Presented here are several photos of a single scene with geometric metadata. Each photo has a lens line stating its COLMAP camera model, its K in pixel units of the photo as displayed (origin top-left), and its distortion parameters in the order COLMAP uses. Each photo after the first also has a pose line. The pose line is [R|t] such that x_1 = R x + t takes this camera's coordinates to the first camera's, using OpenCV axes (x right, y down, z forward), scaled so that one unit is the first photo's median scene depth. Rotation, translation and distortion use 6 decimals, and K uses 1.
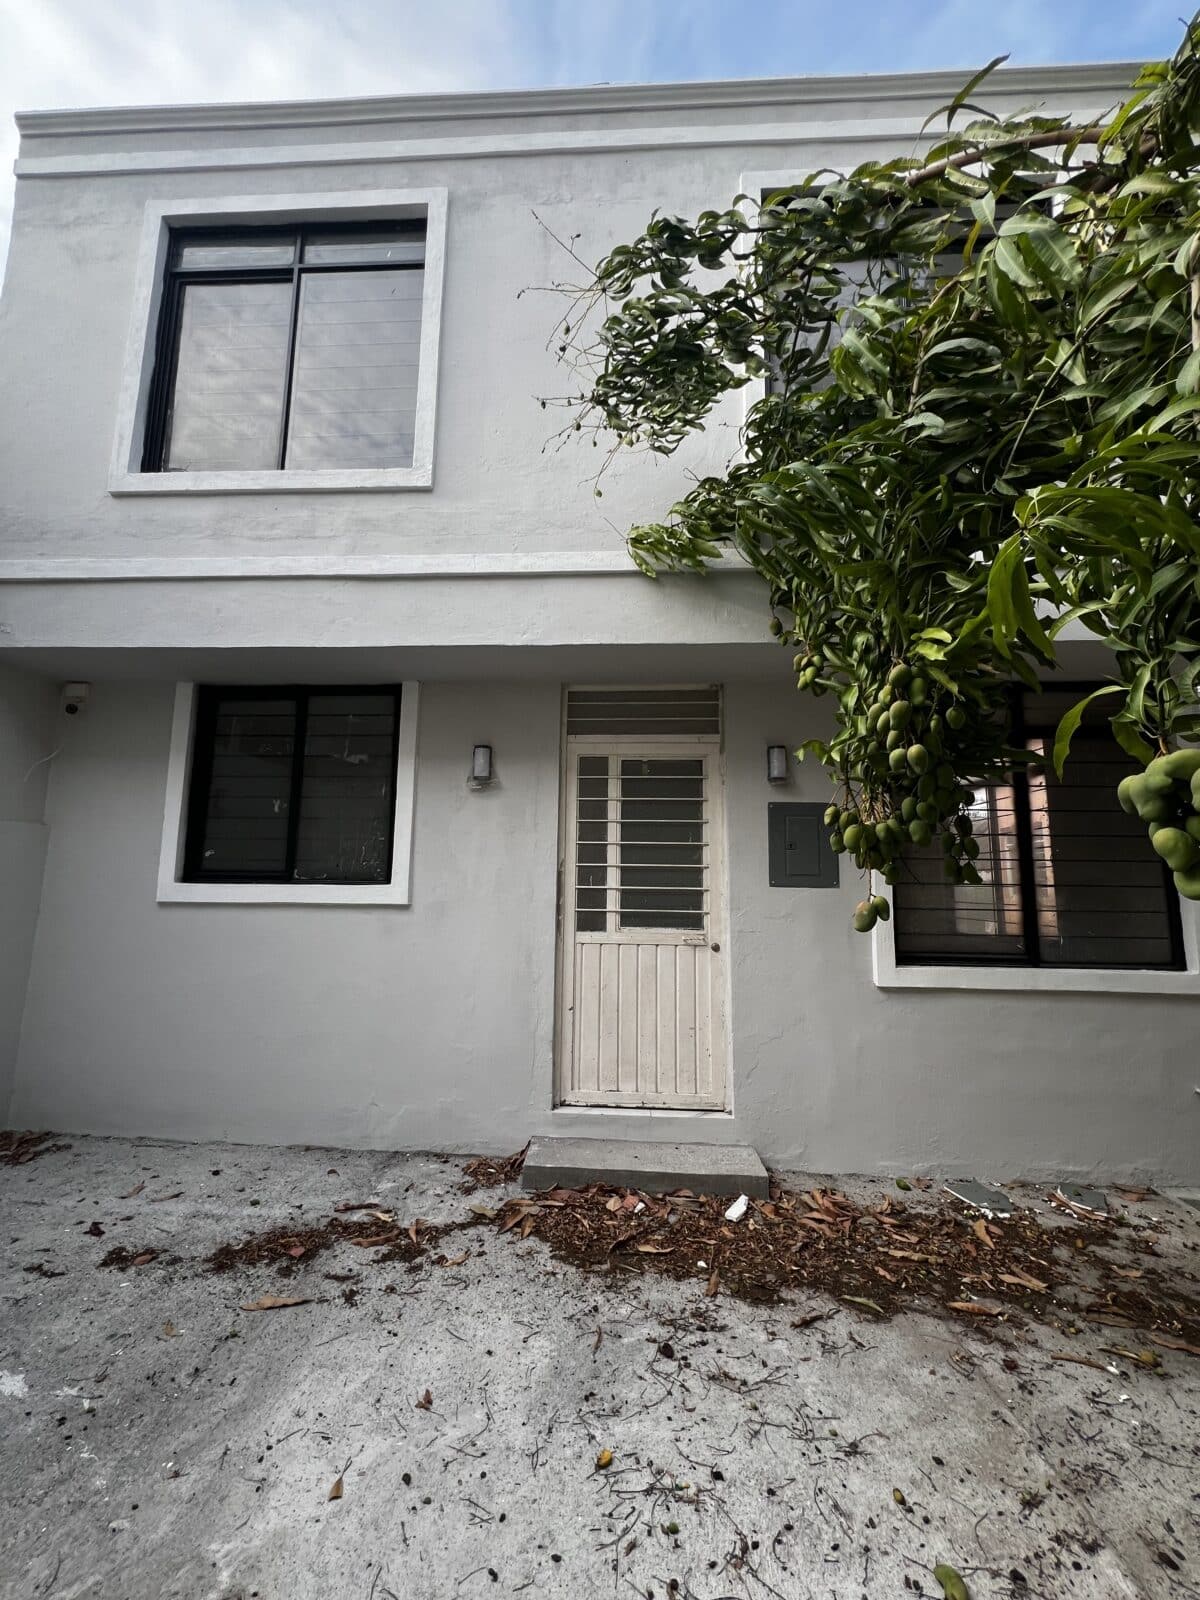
lens RADIAL K [[640.8, 0, 599.1], [0, 640.8, 798.2], [0, 0, 1]] dist [-0.003067, 0.000704]
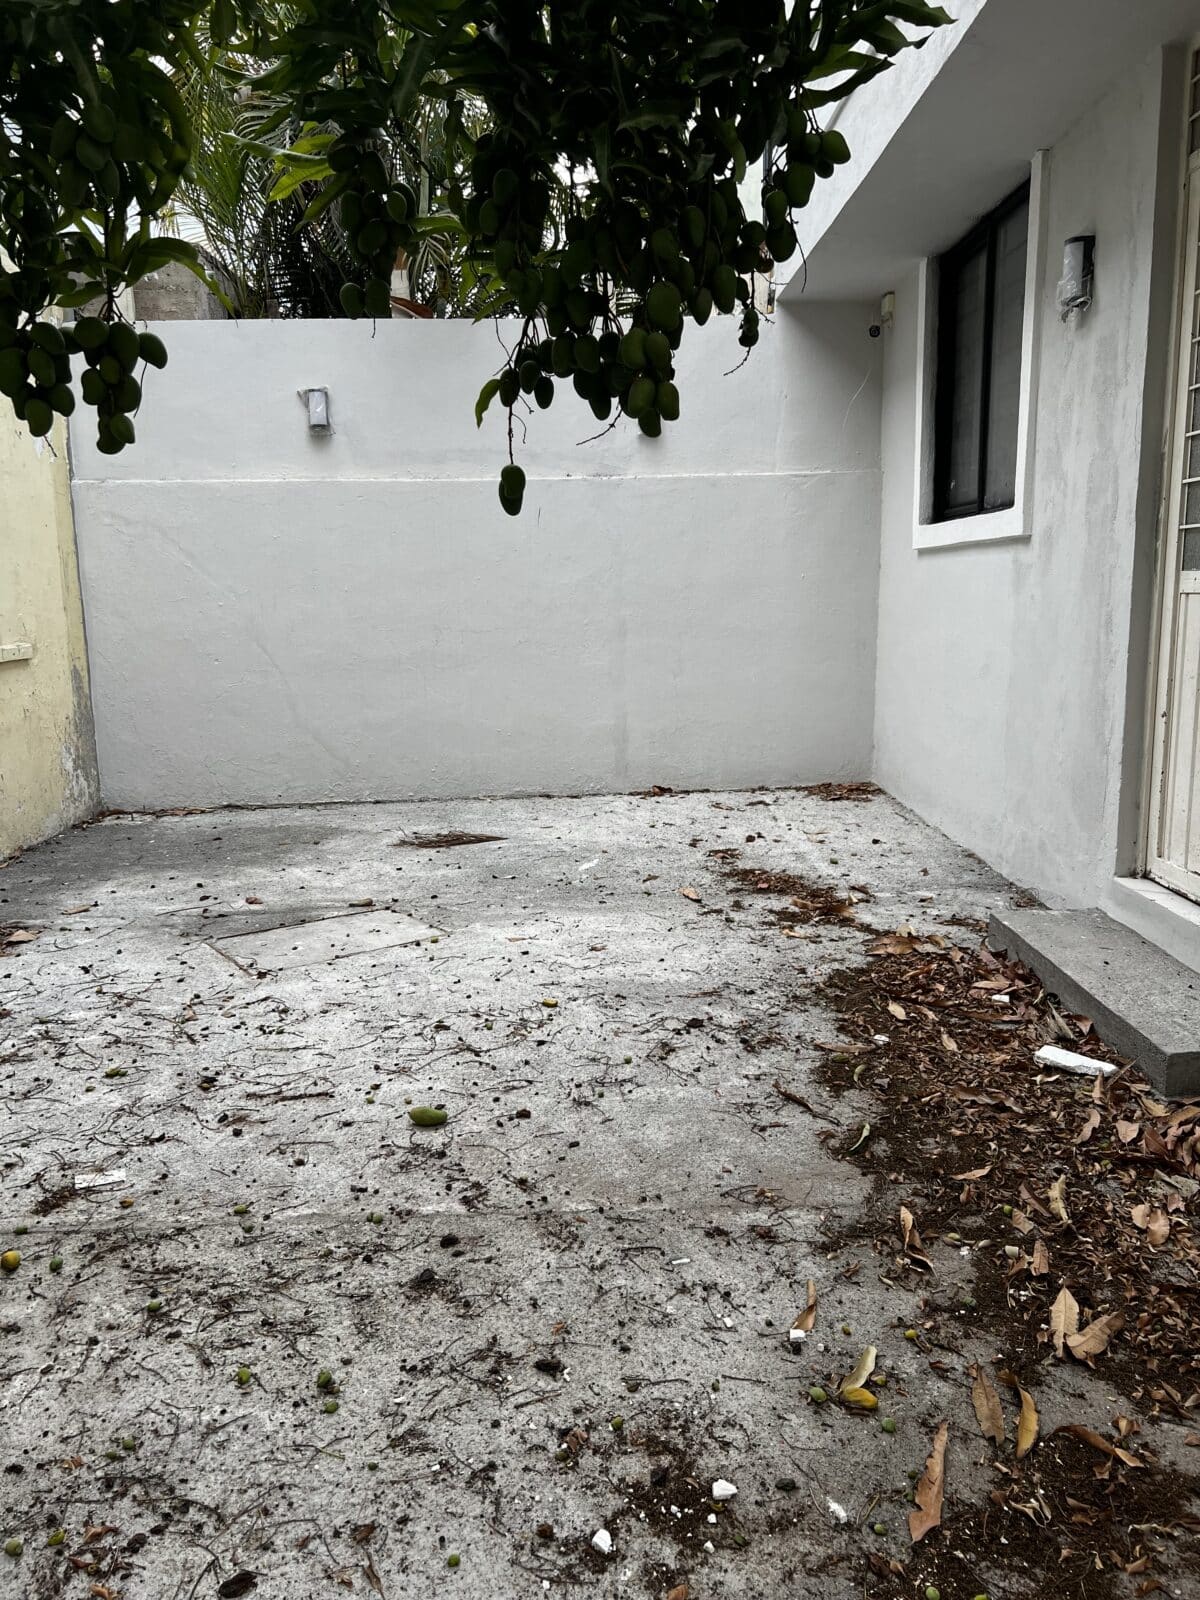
lens RADIAL K [[1210.5, 0, 599.6], [0, 1210.5, 796.5], [0, 0, 1]] dist [0.049365, -0.049637]
pose [[0.067061, 0.155977, -0.985482, 1.334727], [0.152688, 0.974467, 0.164624, 0.220409], [0.985997, -0.161511, 0.041532, 0.683563]]
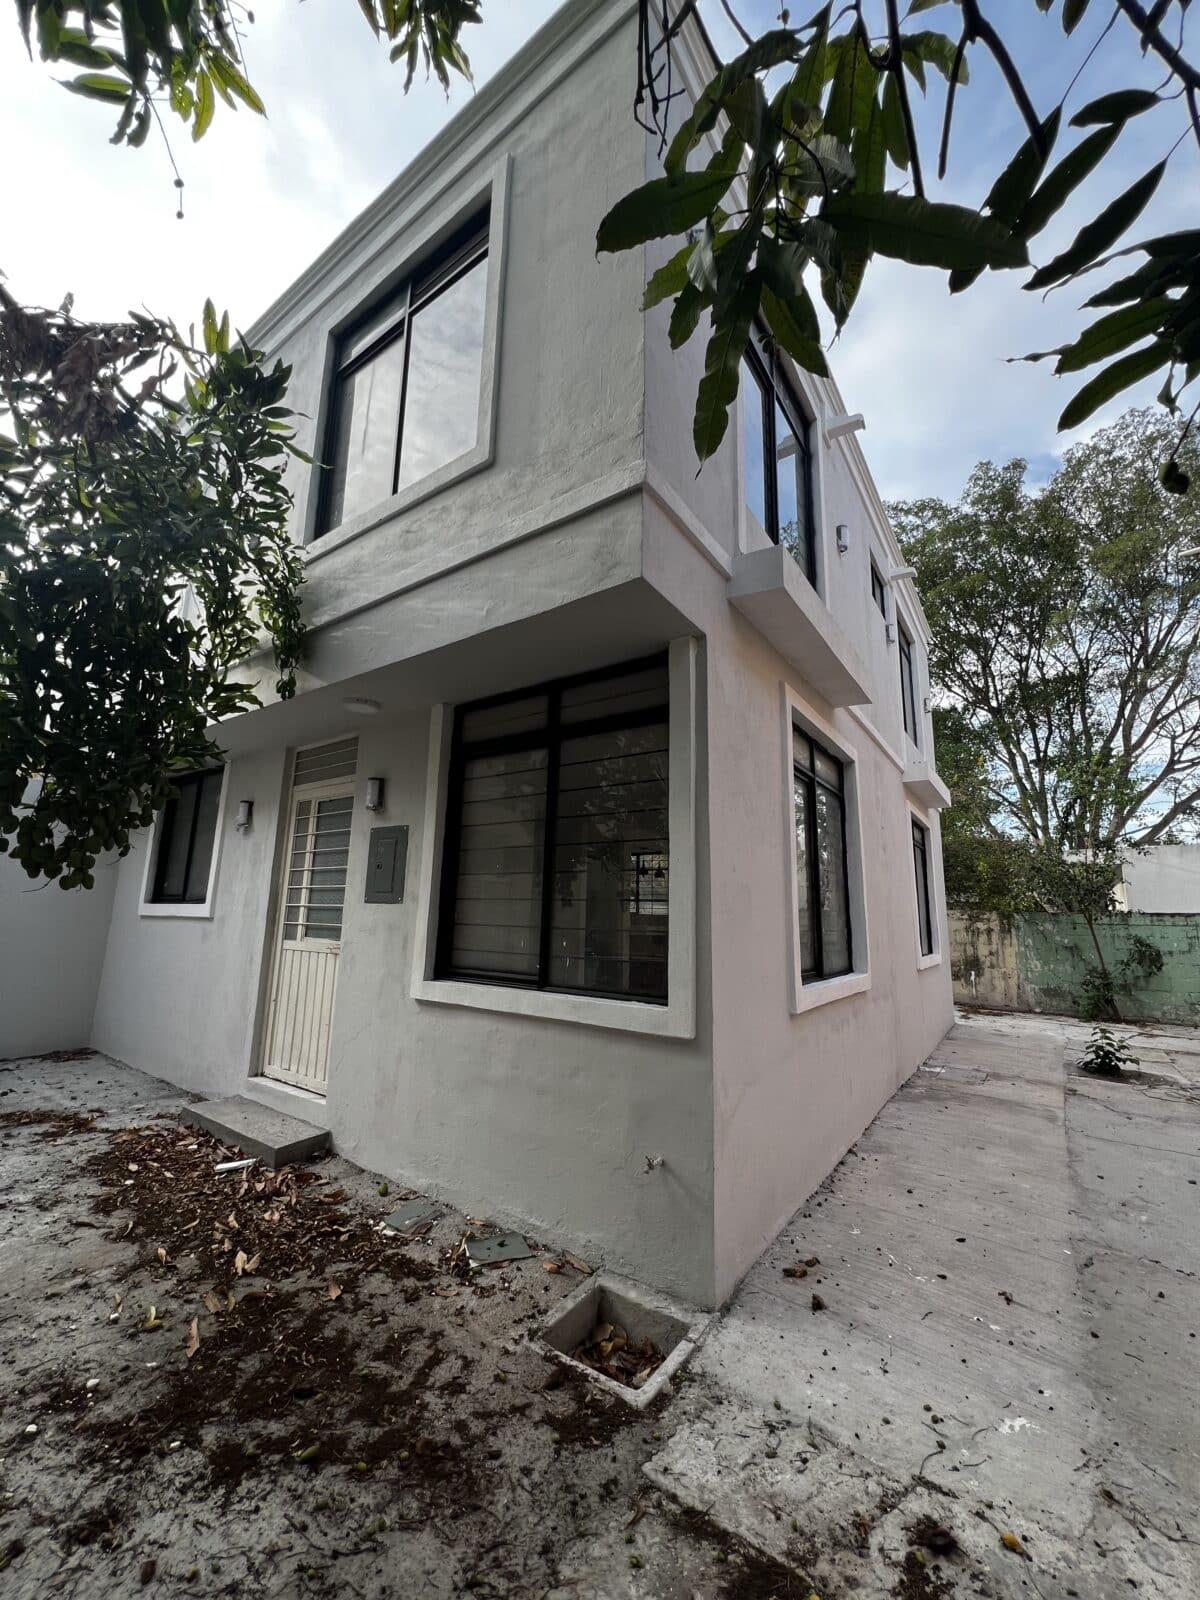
lens RADIAL K [[640.8, 0, 604.8], [0, 640.8, 797.3], [0, 0, 1]] dist [-0.003067, 0.000704]
pose [[0.839355, -0.096688, -0.534915, 1.747344], [0.064183, 0.994798, -0.079102, 0.098139], [0.539781, 0.032062, 0.841195, 0.381873]]
